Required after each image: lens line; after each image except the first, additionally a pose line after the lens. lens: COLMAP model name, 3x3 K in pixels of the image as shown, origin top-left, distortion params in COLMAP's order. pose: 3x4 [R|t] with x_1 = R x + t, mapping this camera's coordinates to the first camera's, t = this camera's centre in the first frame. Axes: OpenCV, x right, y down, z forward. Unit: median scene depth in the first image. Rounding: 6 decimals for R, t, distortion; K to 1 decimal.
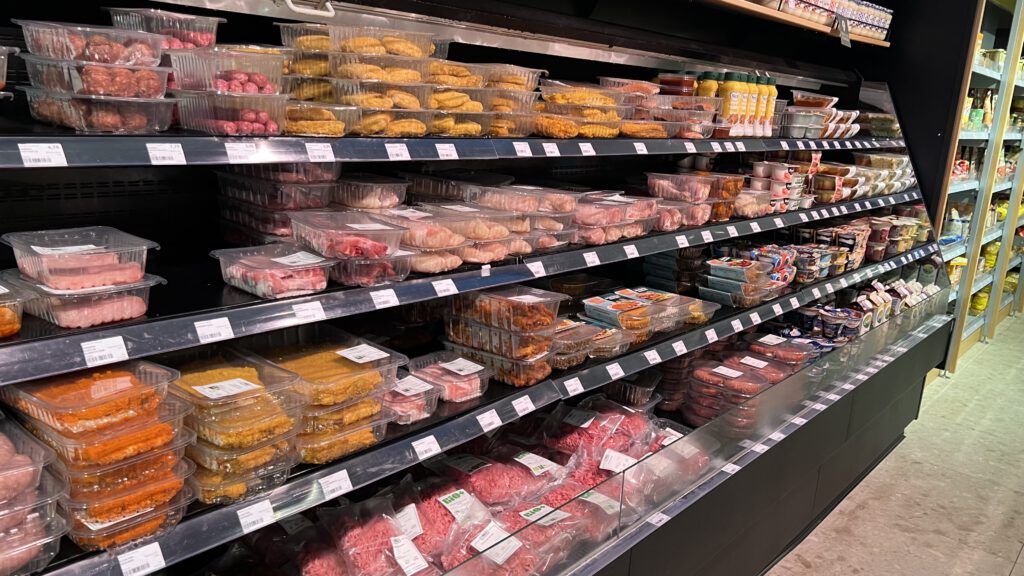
lens RADIAL K [[762.1, 0, 519.2], [0, 762.1, 287.4], [0, 0, 1]] dist [0.057223, -0.077869]
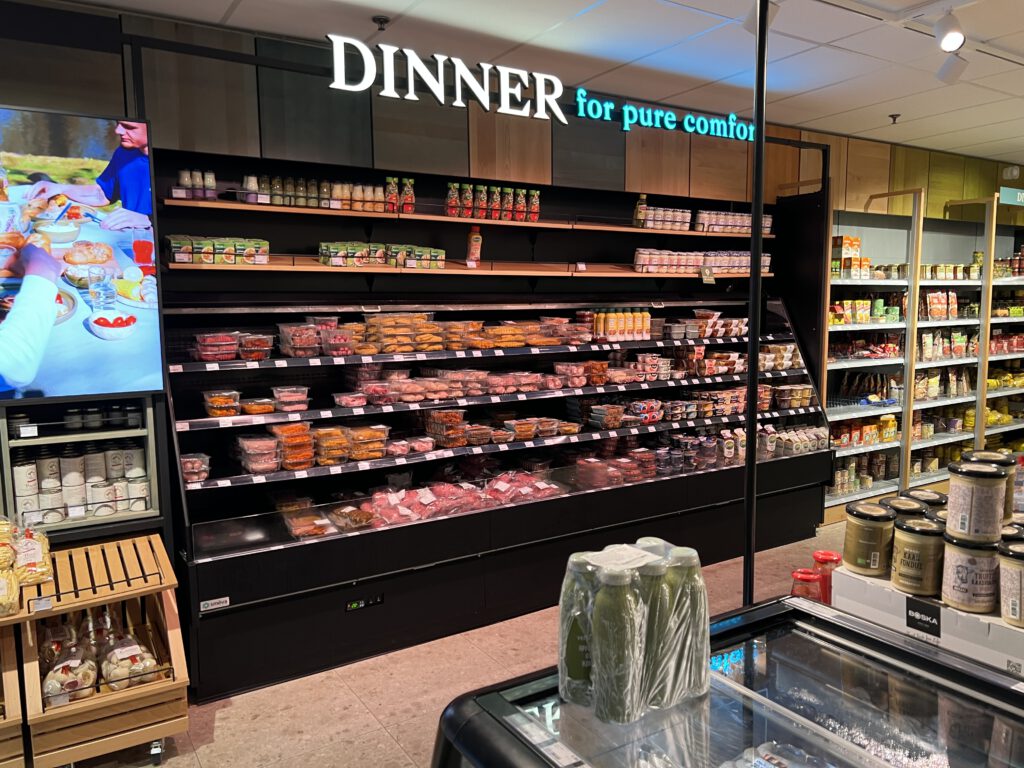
lens RADIAL K [[771.4, 0, 511.8], [0, 771.4, 387.1], [0, 0, 1]] dist [0.043421, -0.053239]
pose [[0.953761, -0.053824, -0.295706, 0.941114], [0.007692, 0.987884, -0.155005, 0.323671], [0.300467, 0.145564, 0.942619, -1.326553]]
